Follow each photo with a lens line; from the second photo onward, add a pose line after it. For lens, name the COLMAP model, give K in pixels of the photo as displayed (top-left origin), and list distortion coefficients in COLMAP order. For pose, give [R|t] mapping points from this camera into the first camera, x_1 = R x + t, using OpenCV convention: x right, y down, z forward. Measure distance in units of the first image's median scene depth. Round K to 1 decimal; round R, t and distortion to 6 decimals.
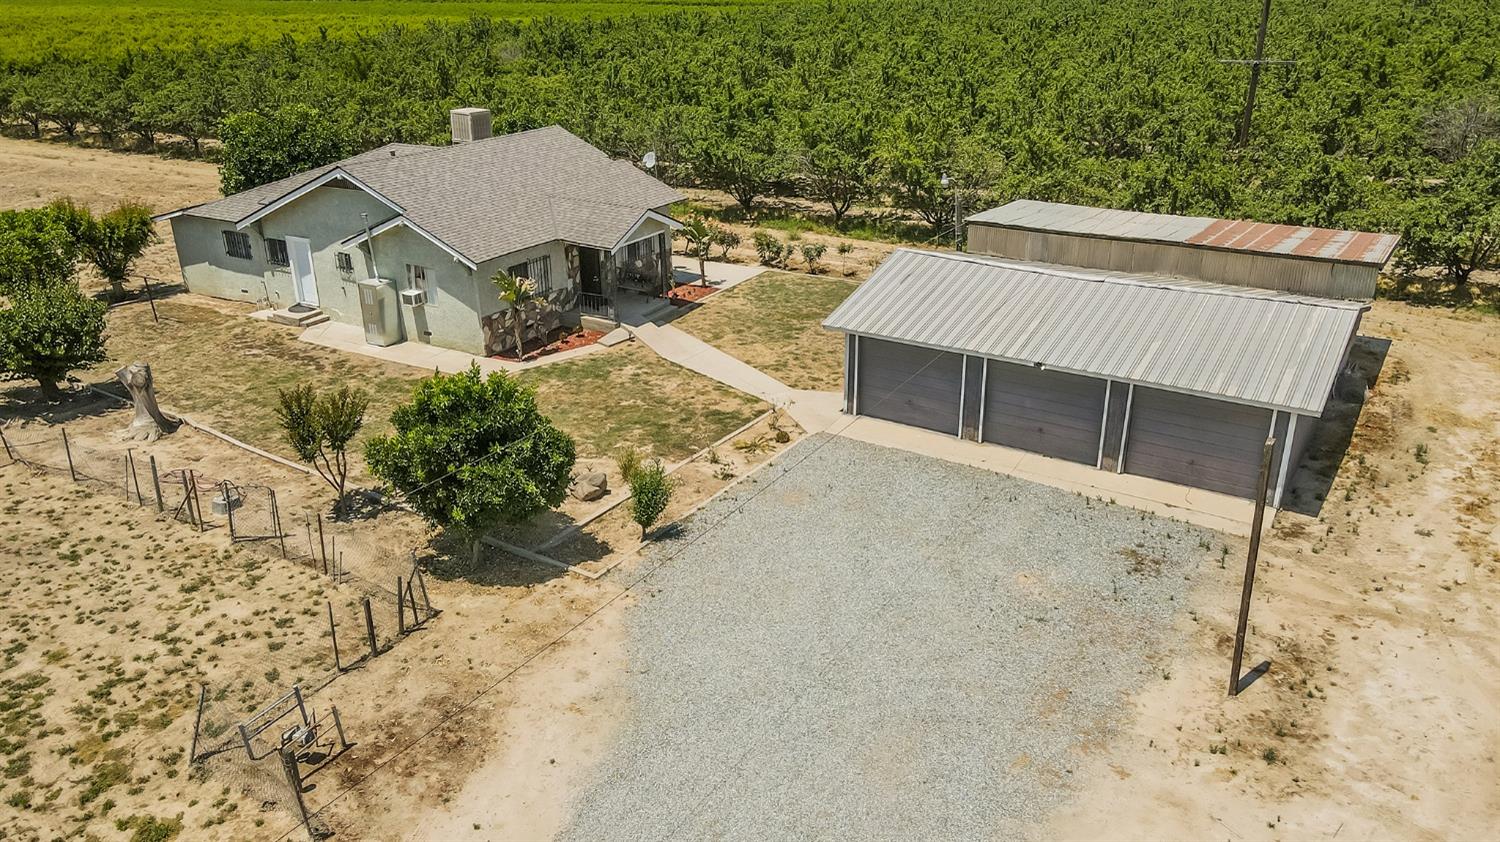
lens RADIAL K [[1108.0, 0, 741.7], [0, 1108.0, 422.7], [0, 0, 1]] dist [0.004758, 0.036571]
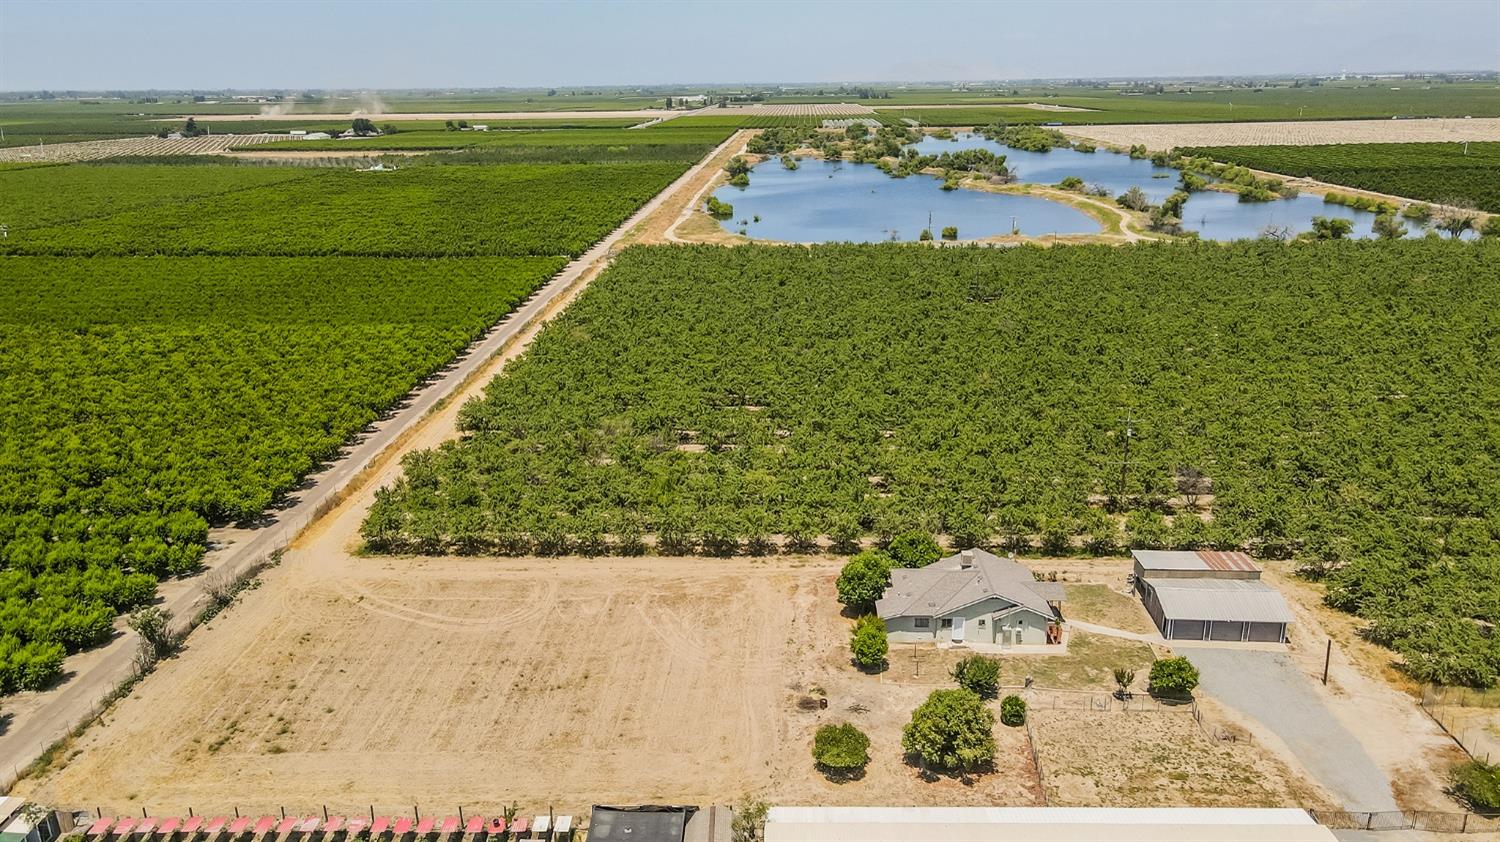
lens RADIAL K [[1108.0, 0, 751.8], [0, 1108.0, 436.2], [0, 0, 1]] dist [0.004758, 0.036571]
pose [[0.874360, -0.147872, 0.462200, -2.255309], [0.185132, 0.982053, -0.036032, -0.660800], [-0.448577, 0.117072, 0.886043, -1.409233]]
